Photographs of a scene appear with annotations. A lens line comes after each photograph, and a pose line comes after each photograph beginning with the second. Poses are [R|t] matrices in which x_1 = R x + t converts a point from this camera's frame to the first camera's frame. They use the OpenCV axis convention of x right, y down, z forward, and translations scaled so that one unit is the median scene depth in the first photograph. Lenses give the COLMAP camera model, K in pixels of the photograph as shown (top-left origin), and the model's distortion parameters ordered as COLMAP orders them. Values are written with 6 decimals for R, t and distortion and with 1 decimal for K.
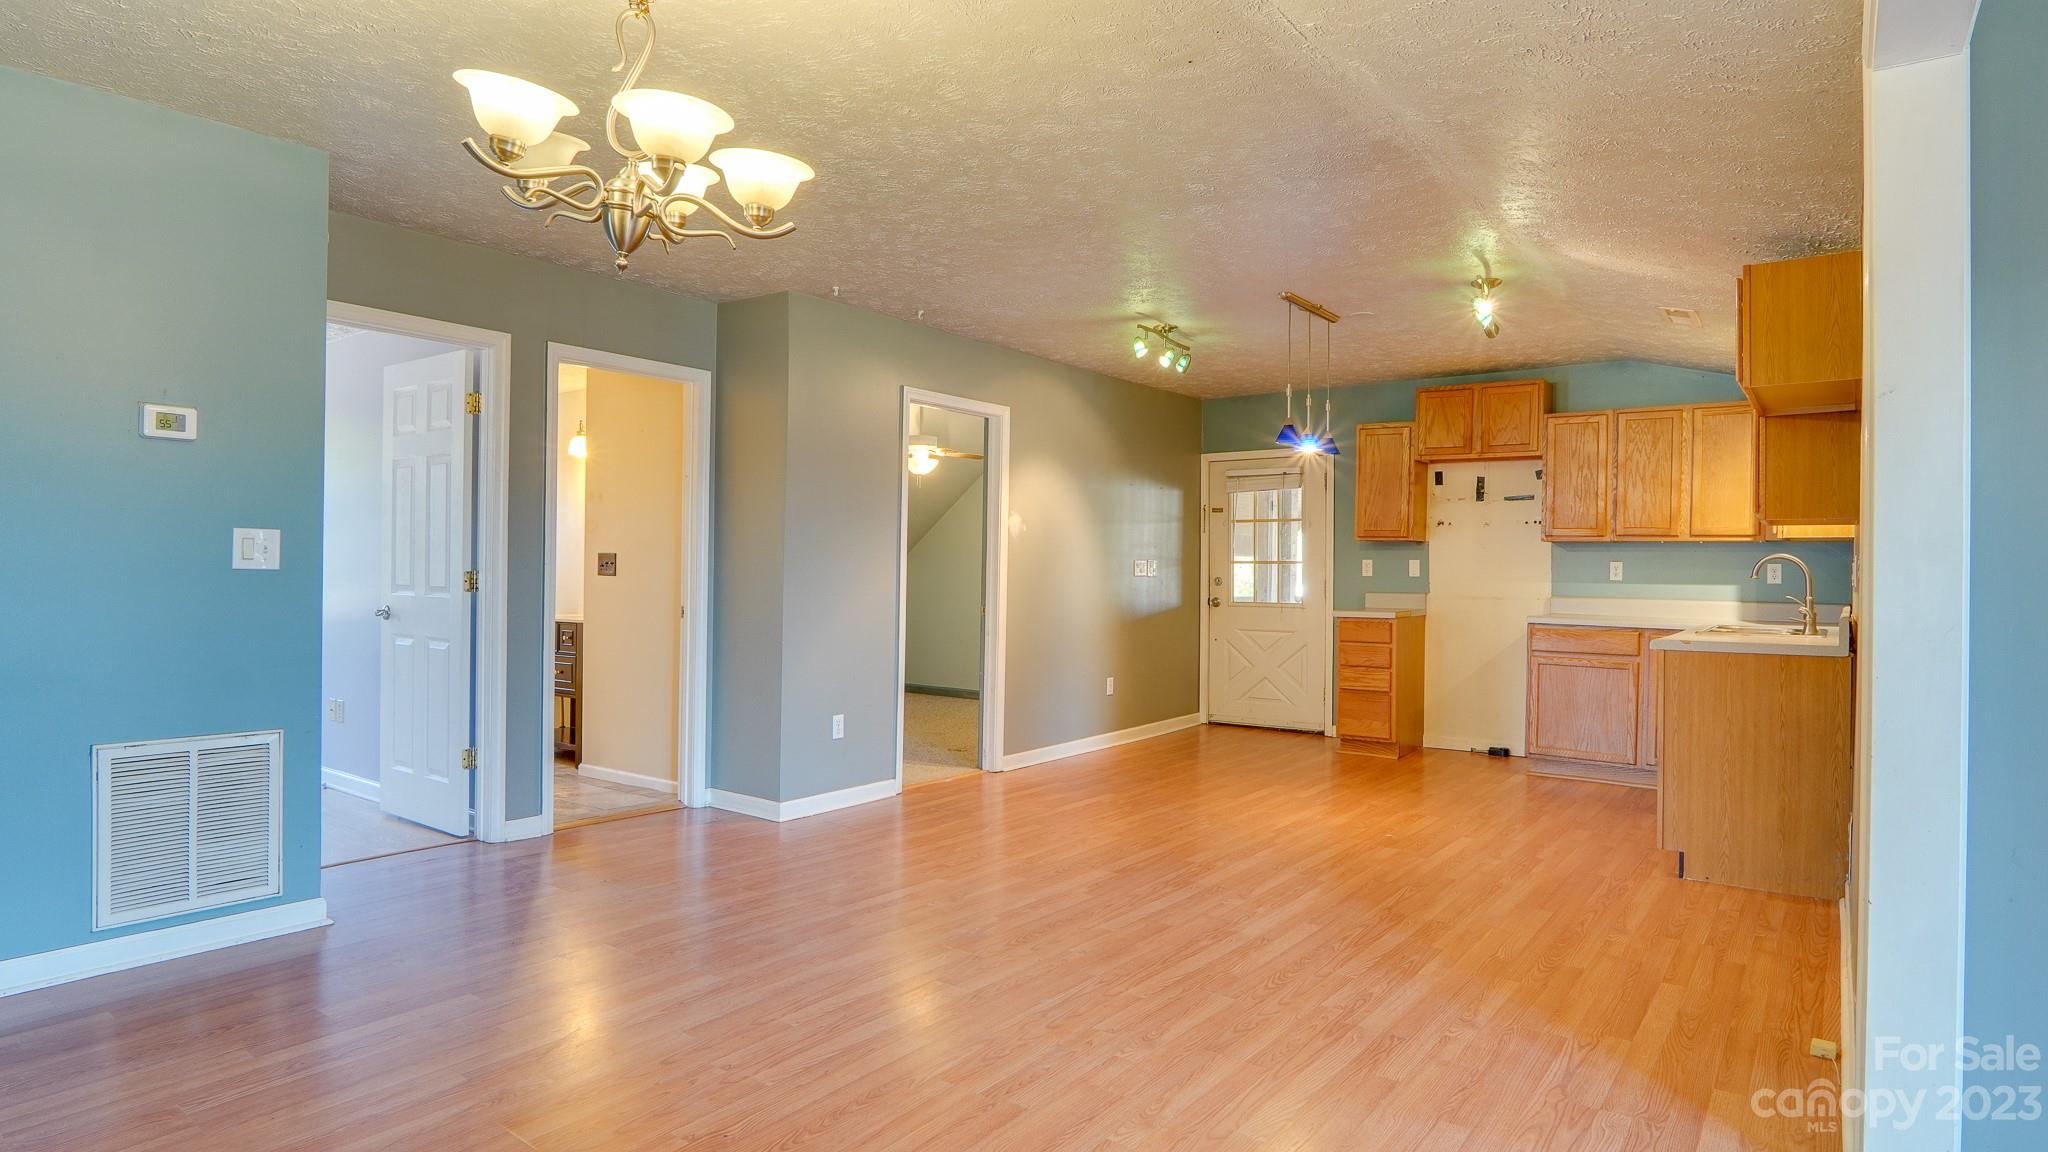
lens RADIAL K [[1101.5, 0, 1030.6], [0, 1101.5, 570.4], [0, 0, 1]] dist [-0.001296, -0.000375]
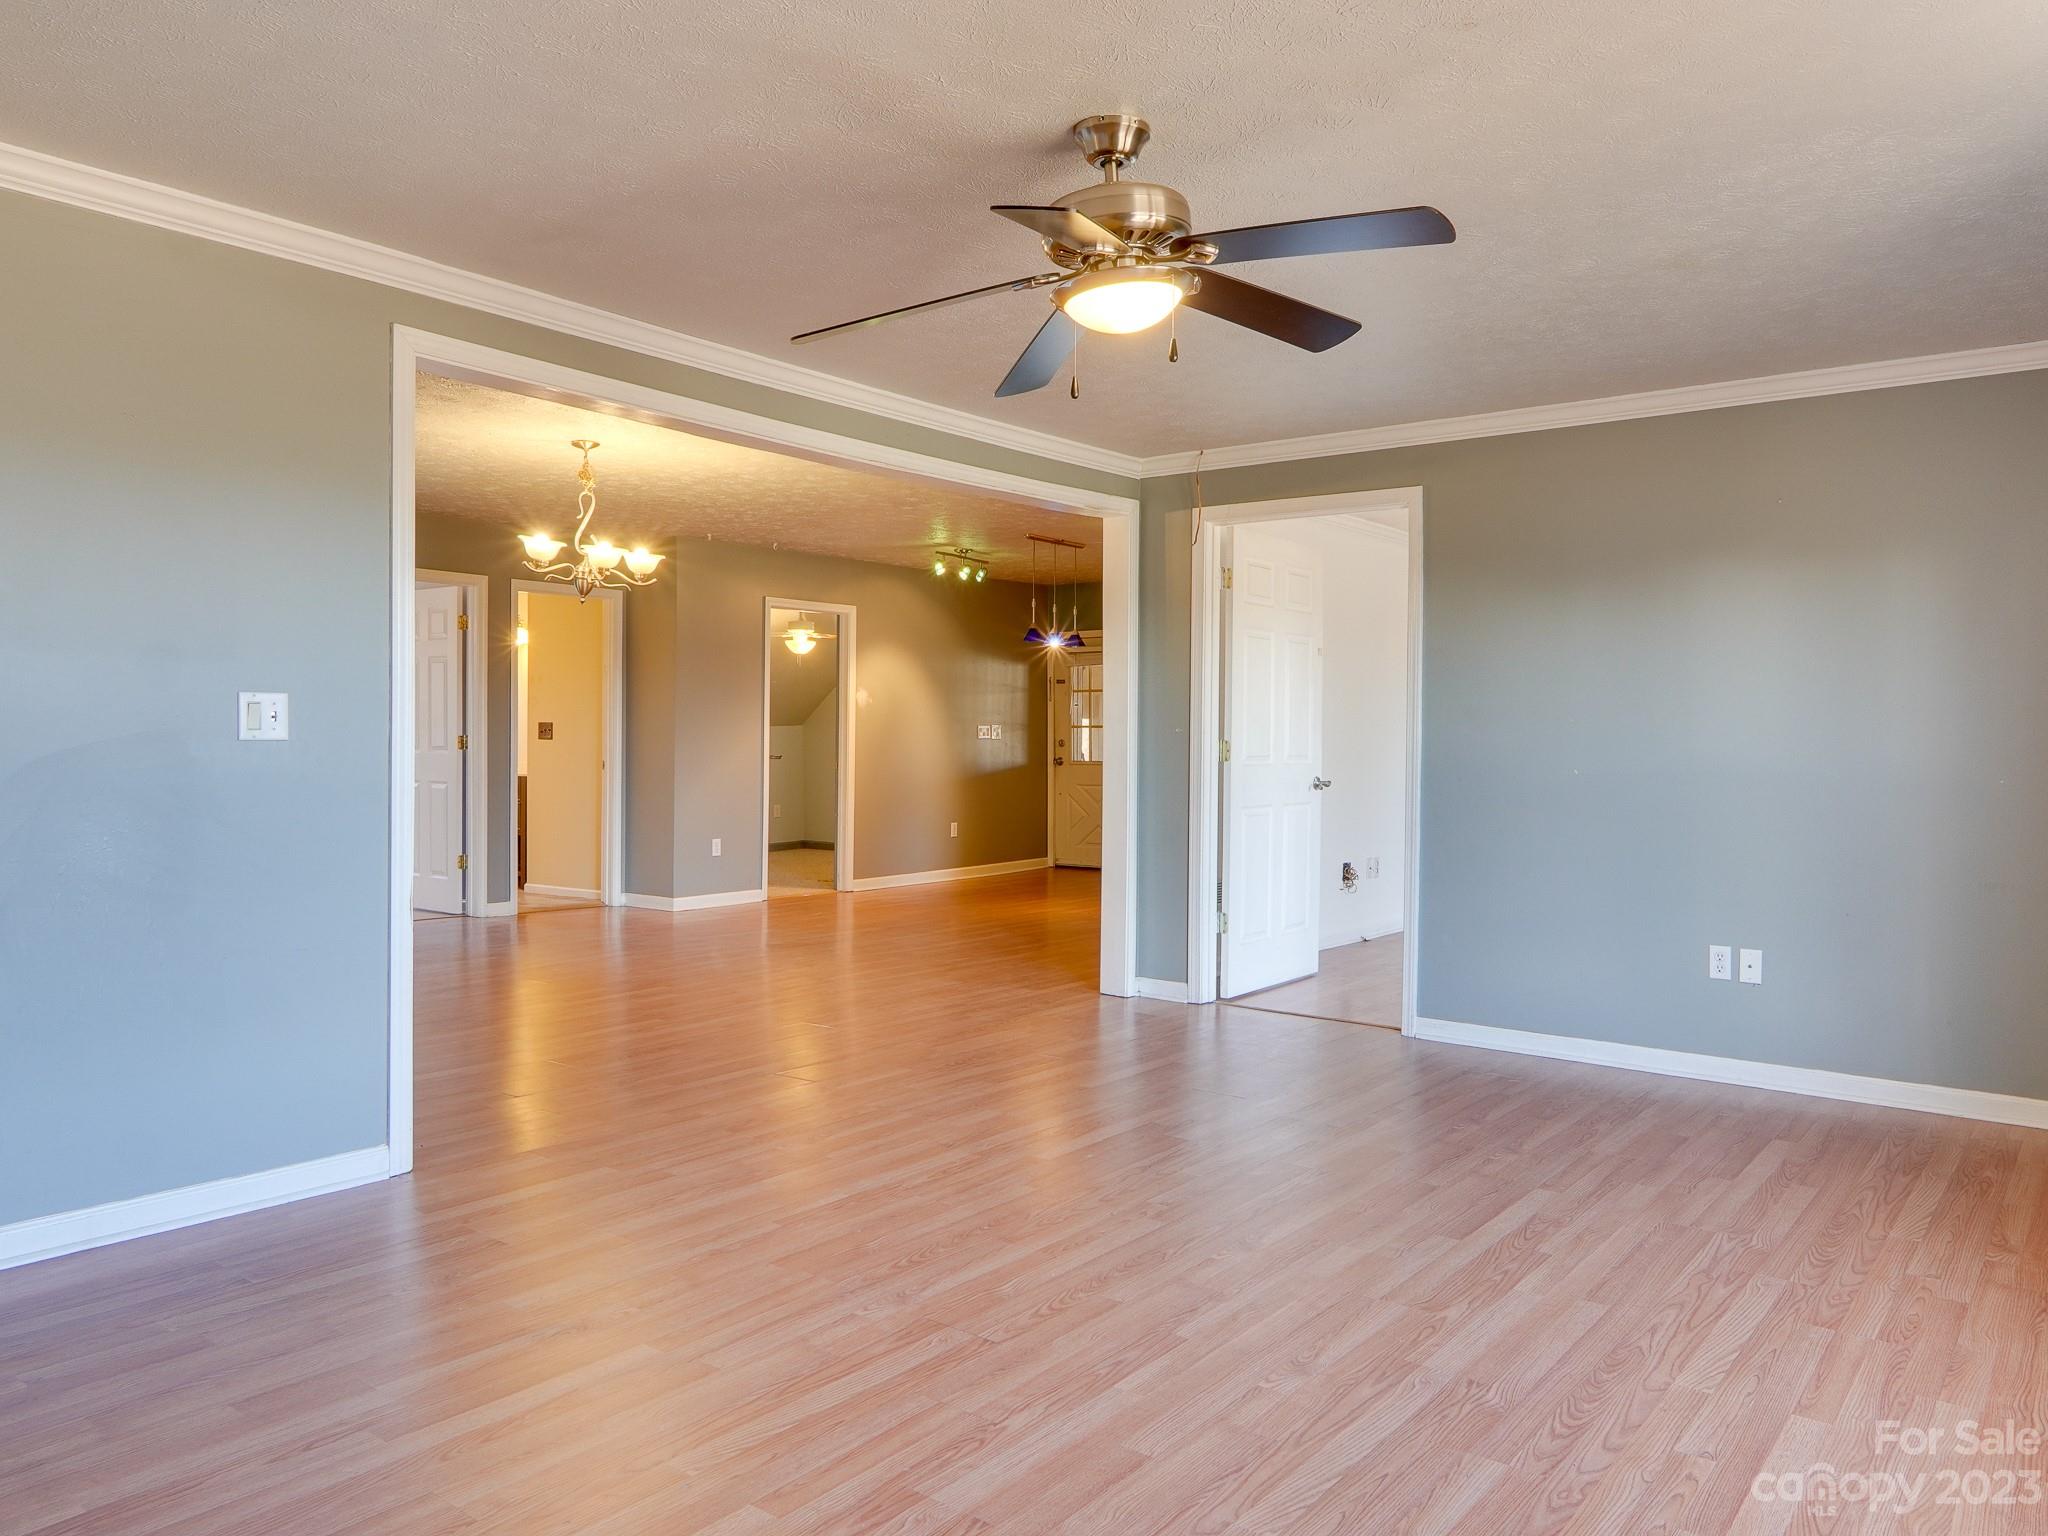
lens RADIAL K [[1477.1, 0, 1018.1], [0, 1477.1, 755.1], [0, 0, 1]] dist [-0.002608, -0.000718]
pose [[0.999653, -0.005036, -0.025865, 0.219773], [0.005308, 0.999931, 0.010485, 0.007853], [0.025810, -0.010619, 0.999610, -0.732354]]
